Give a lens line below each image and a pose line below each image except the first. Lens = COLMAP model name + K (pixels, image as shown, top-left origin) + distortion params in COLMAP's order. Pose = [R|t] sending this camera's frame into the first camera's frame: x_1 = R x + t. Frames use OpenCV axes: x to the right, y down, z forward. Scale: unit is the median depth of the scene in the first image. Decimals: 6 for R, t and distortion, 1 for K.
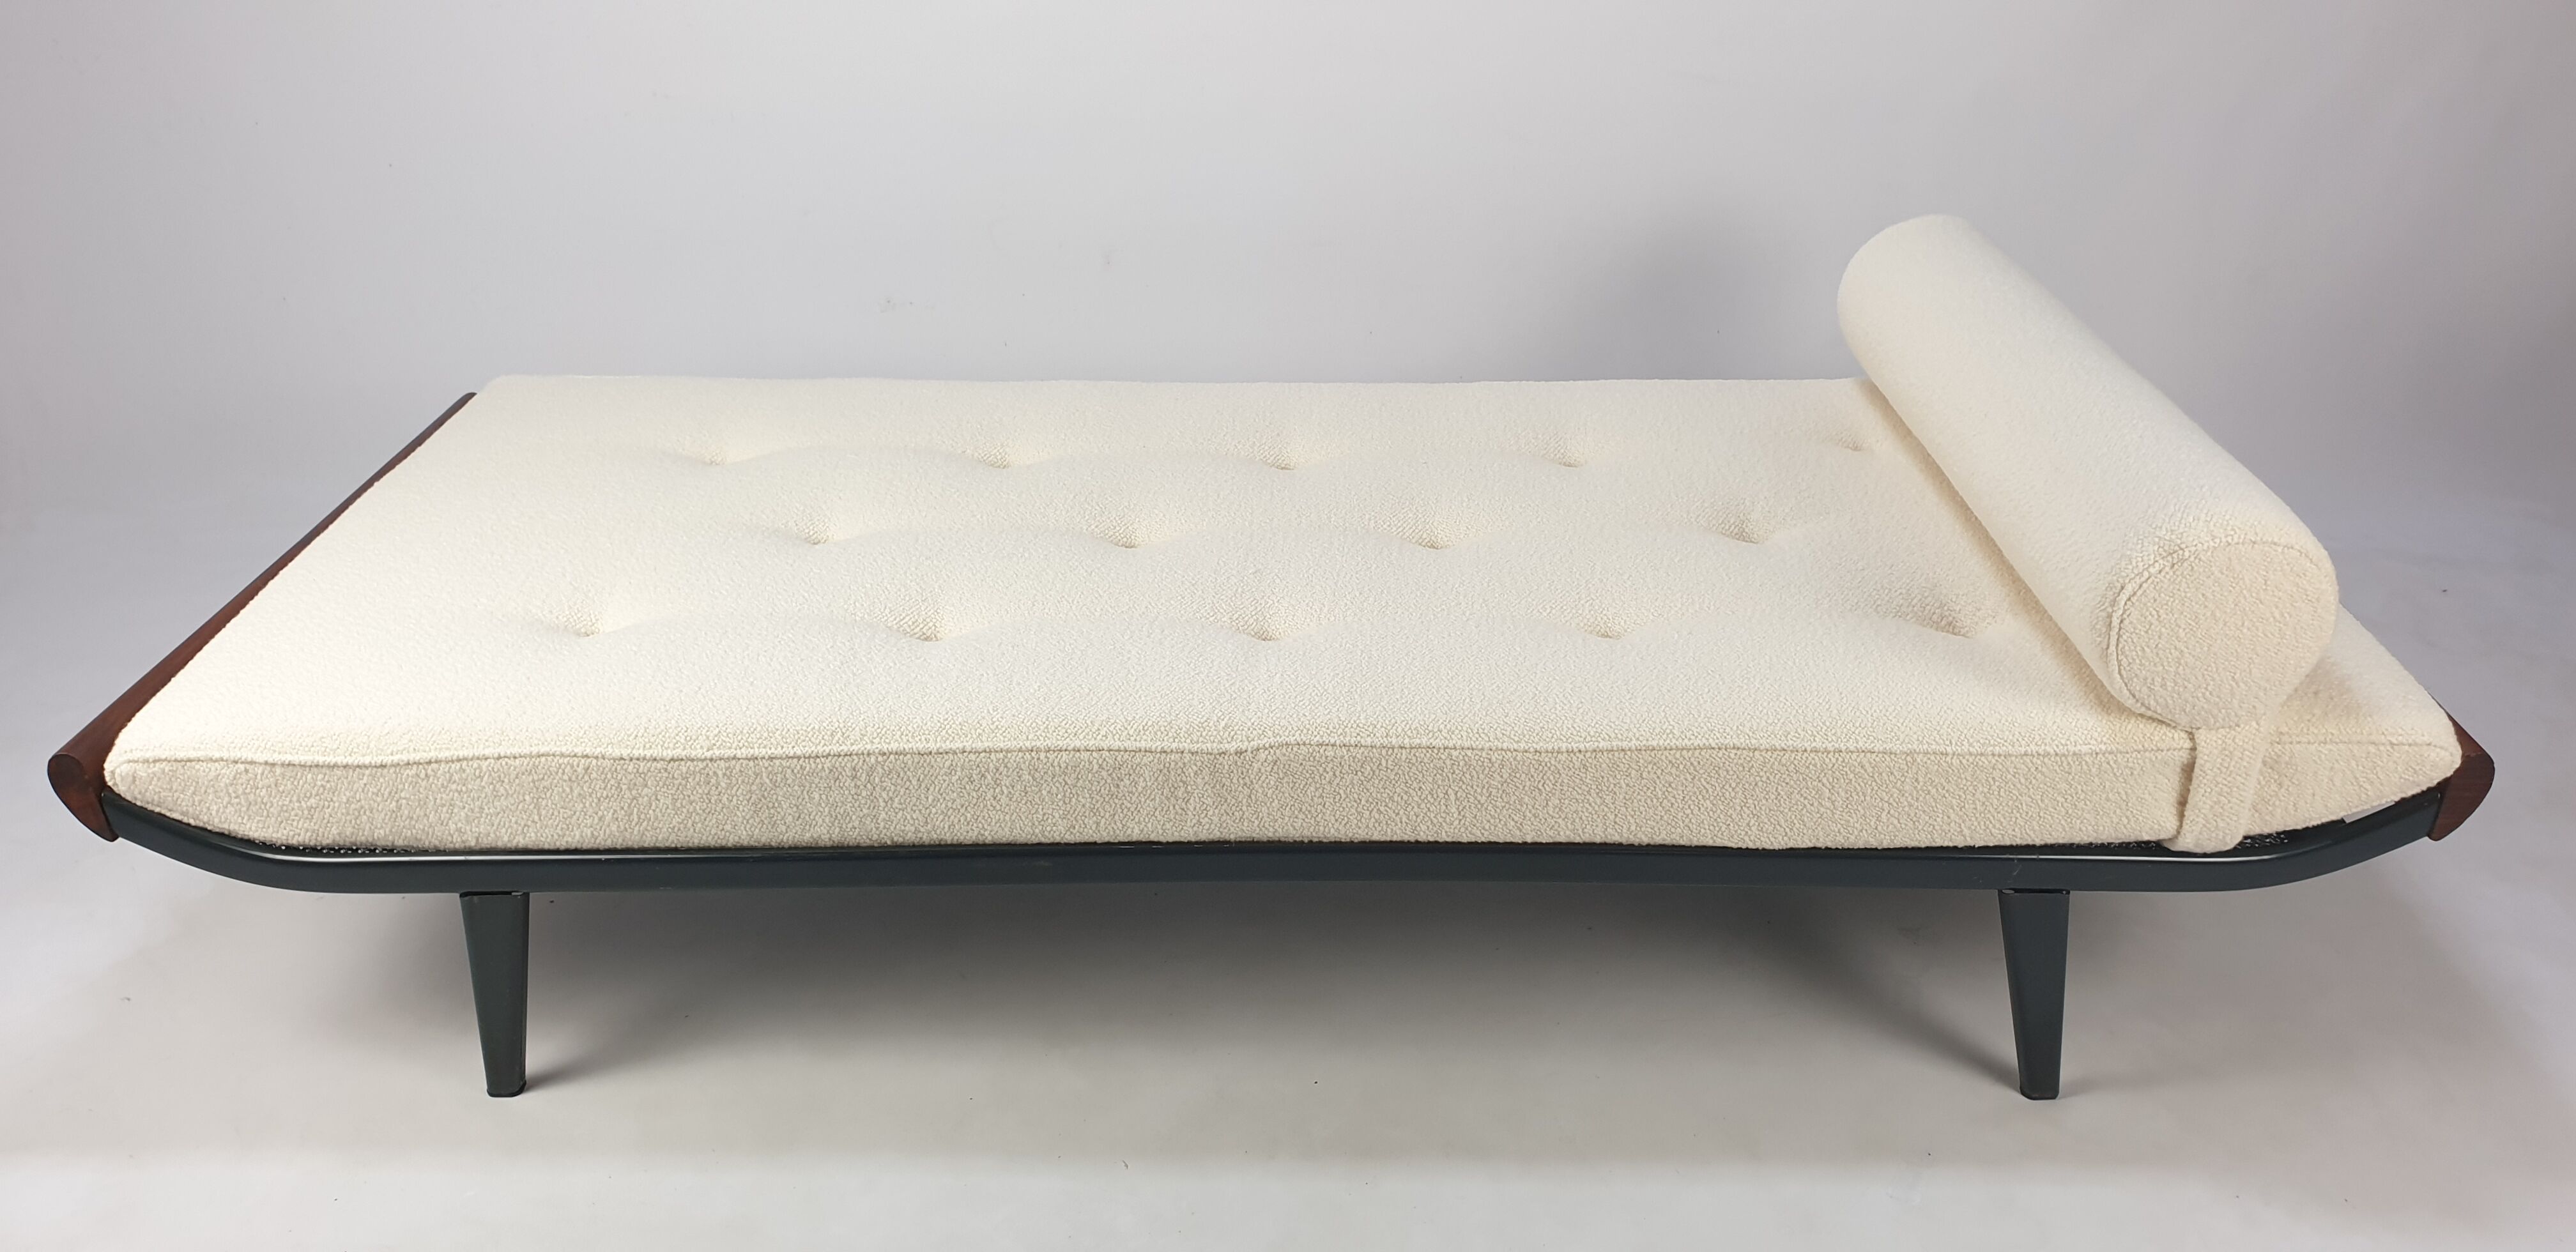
lens RADIAL K [[2147.9, 0, 1288.0], [0, 2147.9, 626.0], [0, 0, 1]] dist [-0.067487, 0.176490]
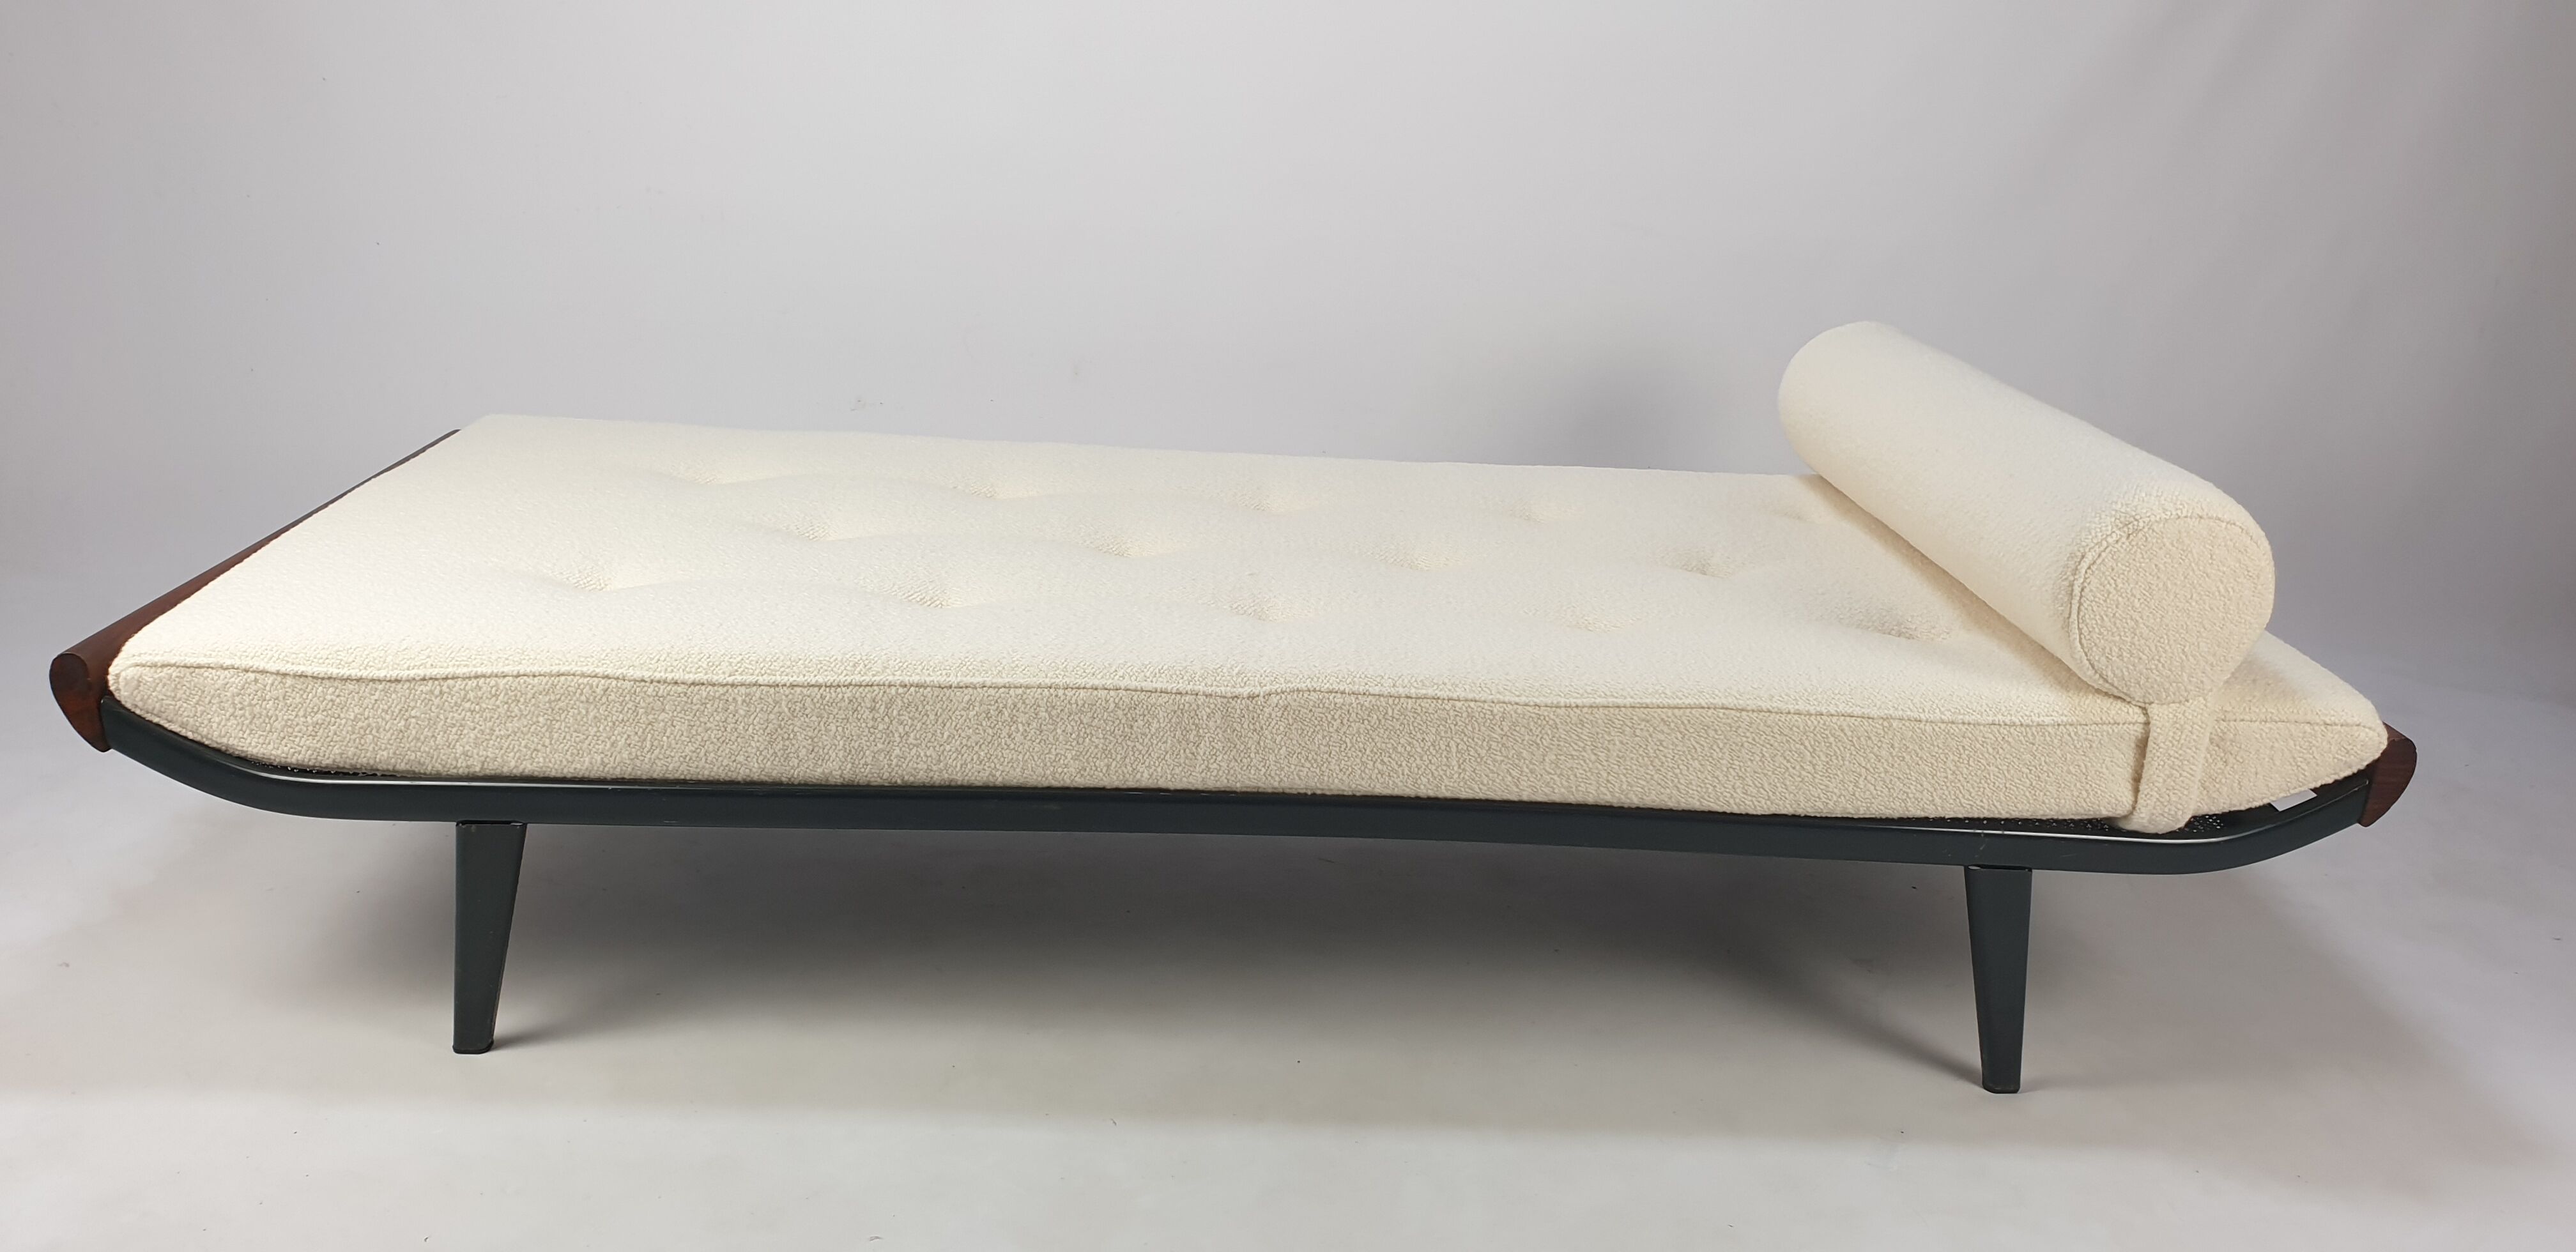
lens RADIAL K [[2148.8, 0, 1288.0], [0, 2148.8, 626.0], [0, 0, 1]] dist [-0.048487, 0.149200]
pose [[0.996465, 0.044417, 0.071301, -0.080115], [-0.032197, 0.985900, -0.164207, 0.193356], [-0.077589, 0.161331, 0.983846, -0.027566]]
